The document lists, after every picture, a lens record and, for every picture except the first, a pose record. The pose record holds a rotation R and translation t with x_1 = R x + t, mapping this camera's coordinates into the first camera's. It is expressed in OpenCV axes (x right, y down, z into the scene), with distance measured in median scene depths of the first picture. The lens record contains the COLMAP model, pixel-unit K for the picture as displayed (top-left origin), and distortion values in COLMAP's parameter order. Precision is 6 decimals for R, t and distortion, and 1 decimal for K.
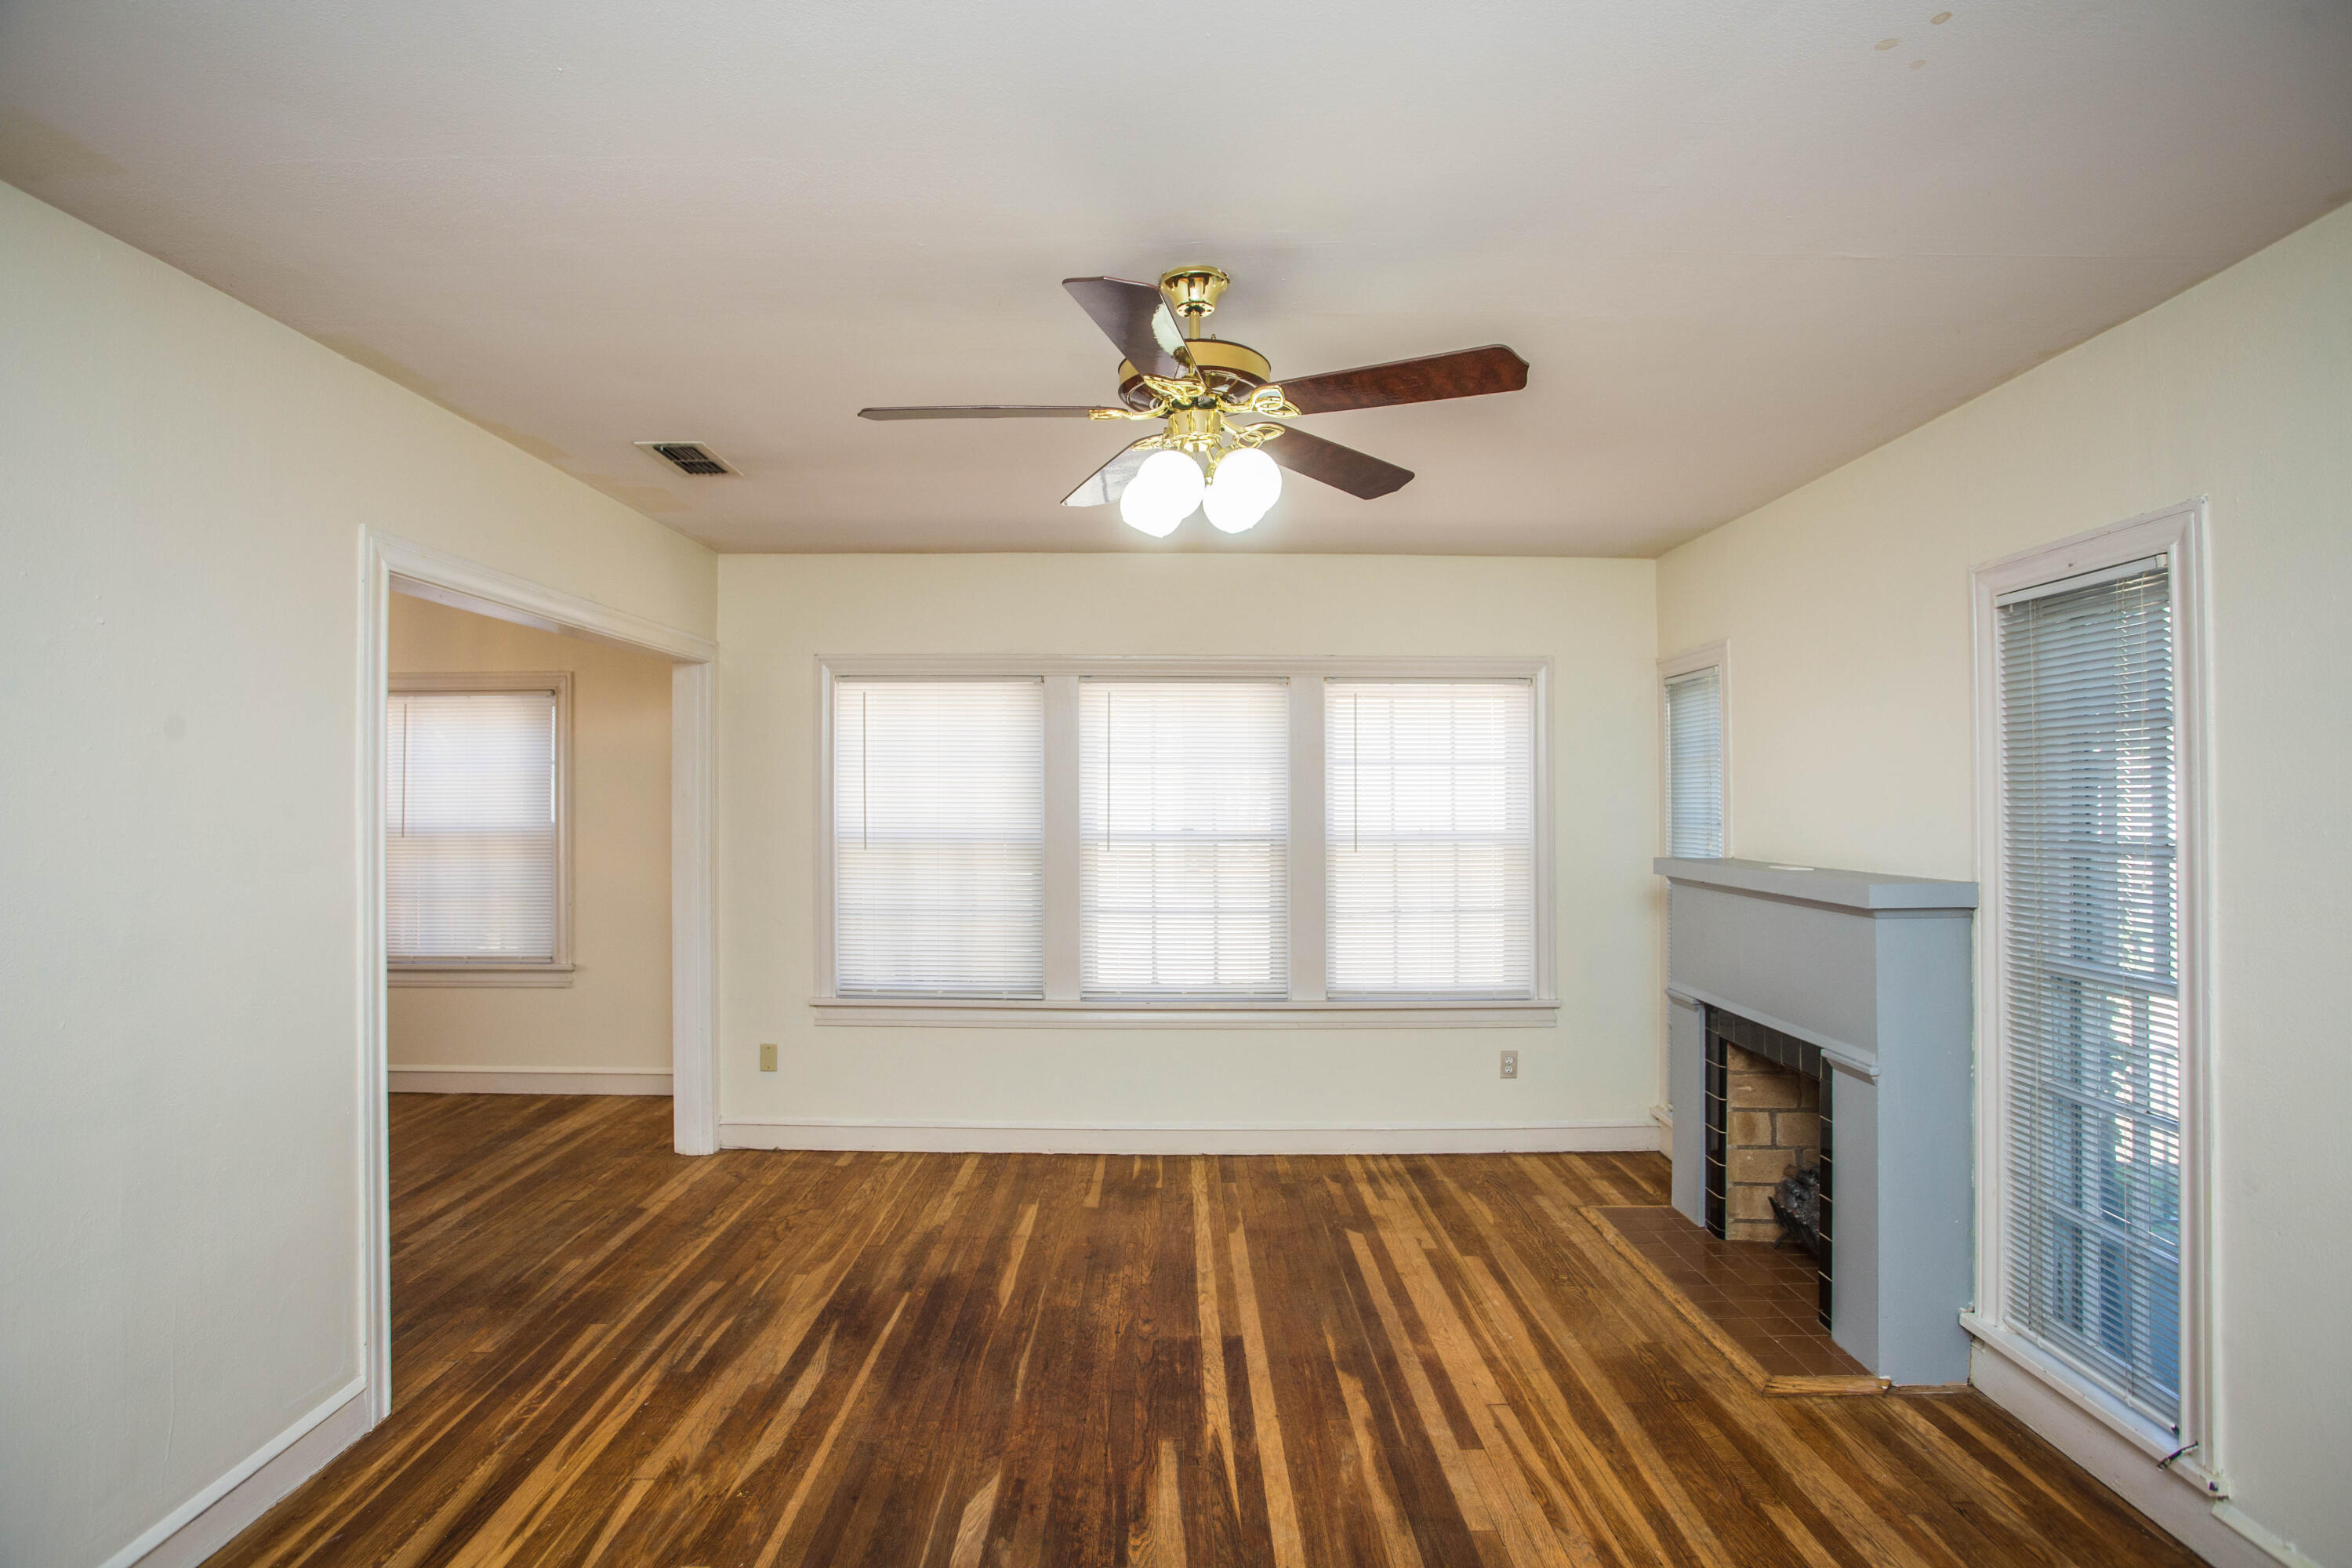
lens RADIAL K [[1135.8, 0, 1174.1], [0, 1135.8, 786.1], [0, 0, 1]] dist [-0.040921, 0.001813]
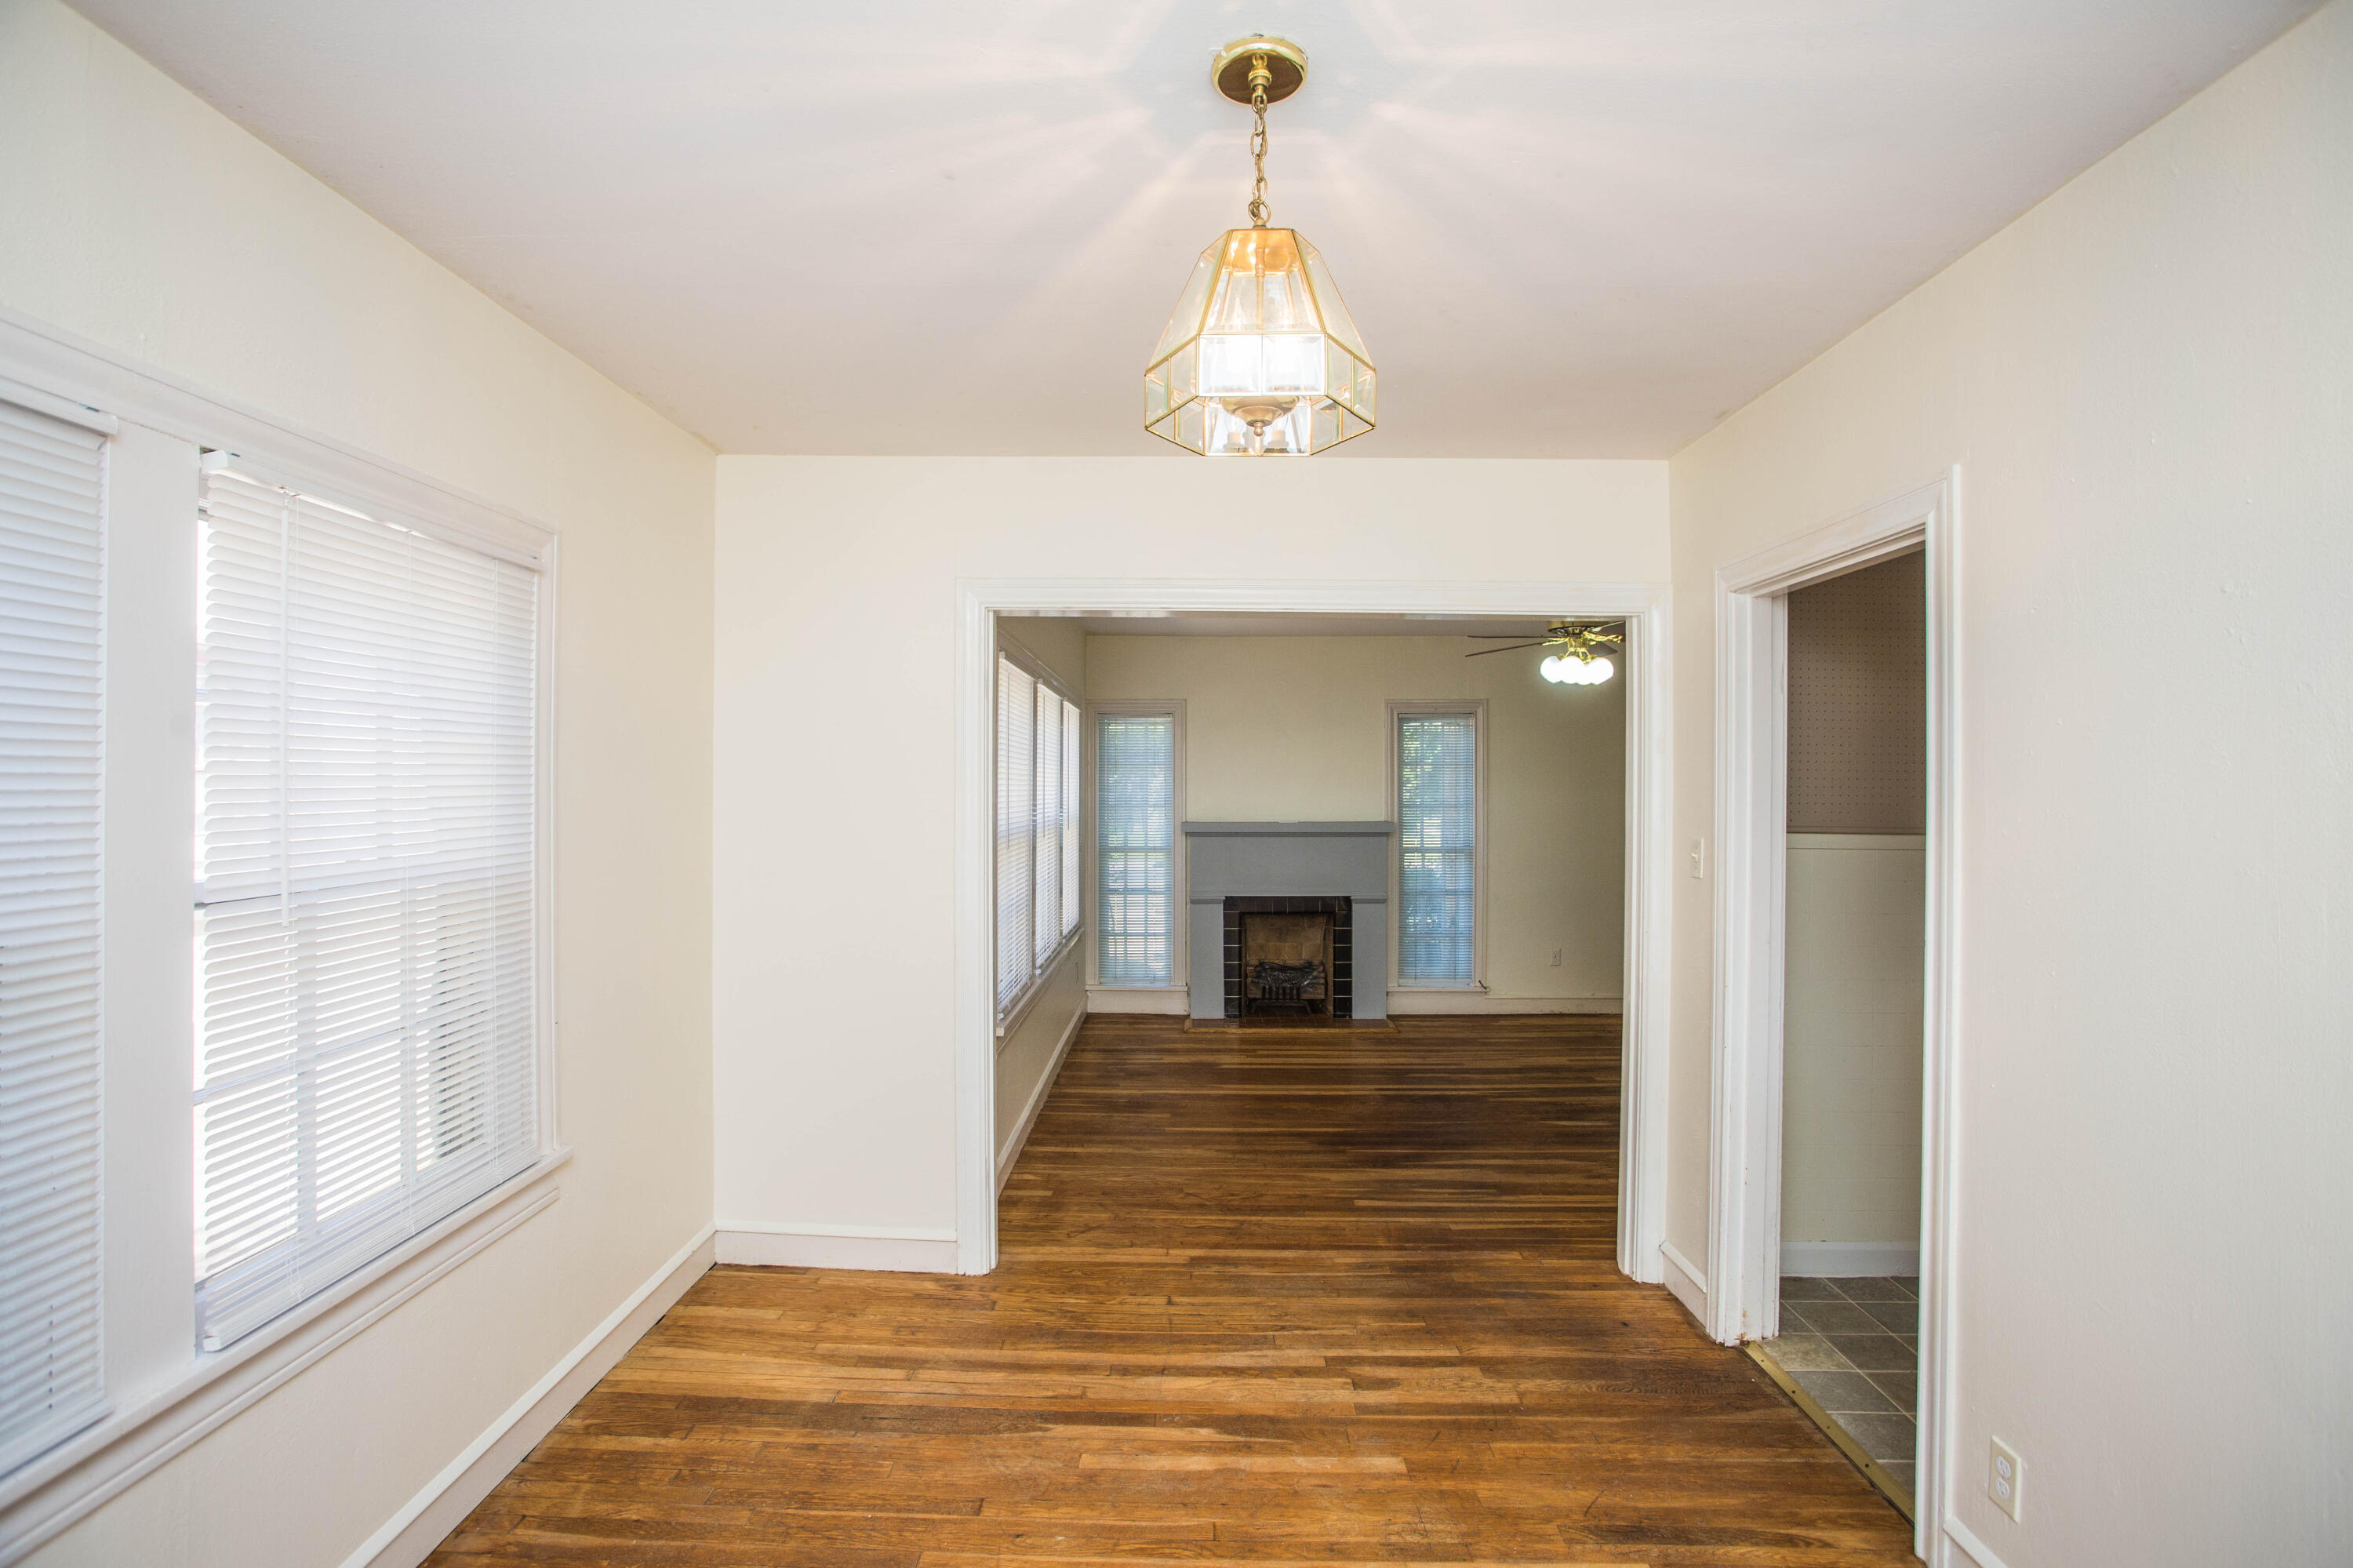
lens RADIAL K [[1136.3, 0, 1166.1], [0, 1136.3, 779.9], [0, 0, 1]] dist [-0.040921, 0.001813]
pose [[0.023371, -0.003351, 0.999721, -1.290843], [-0.021514, 0.999761, 0.003854, -0.008937], [-0.999495, -0.021598, 0.023293, 0.943268]]
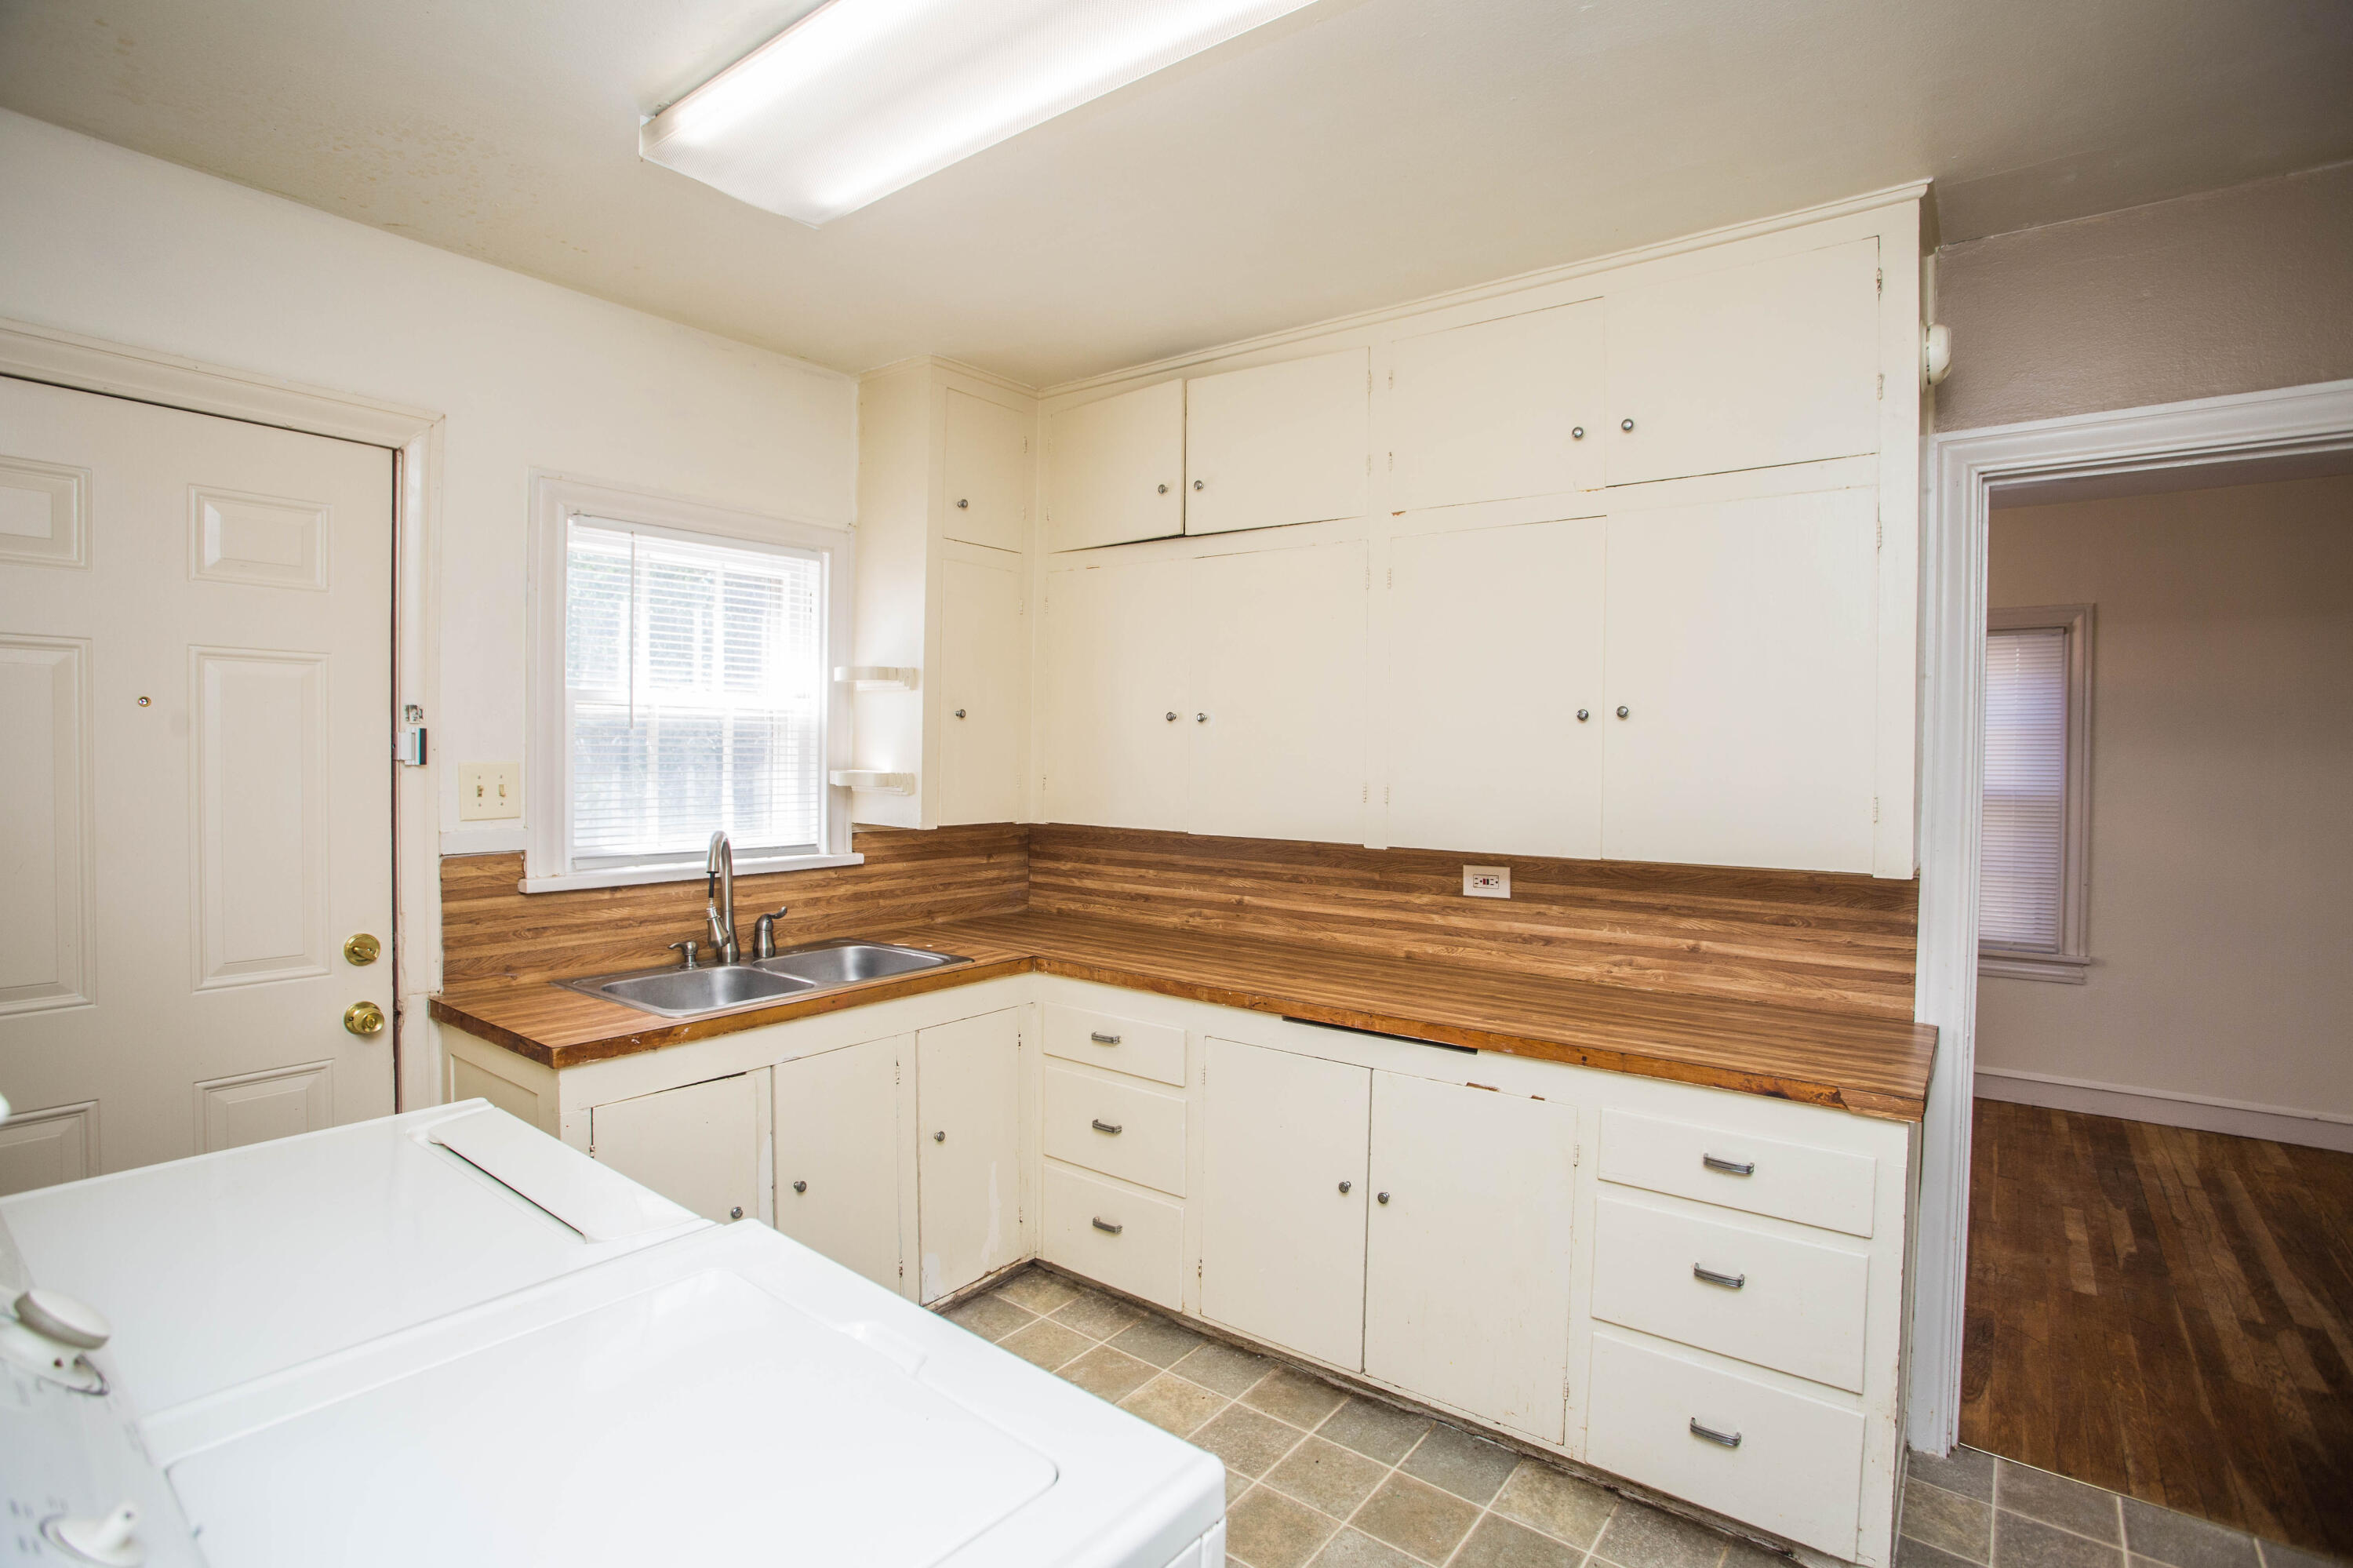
lens RADIAL K [[1136.3, 0, 1181.6], [0, 1136.3, 776.0], [0, 0, 1]] dist [-0.040921, 0.001813]
pose [[0.802828, 0.012678, -0.596076, -0.756445], [0.004189, 0.999629, 0.026904, 0.000402], [0.596196, -0.024097, 0.802477, -0.062433]]
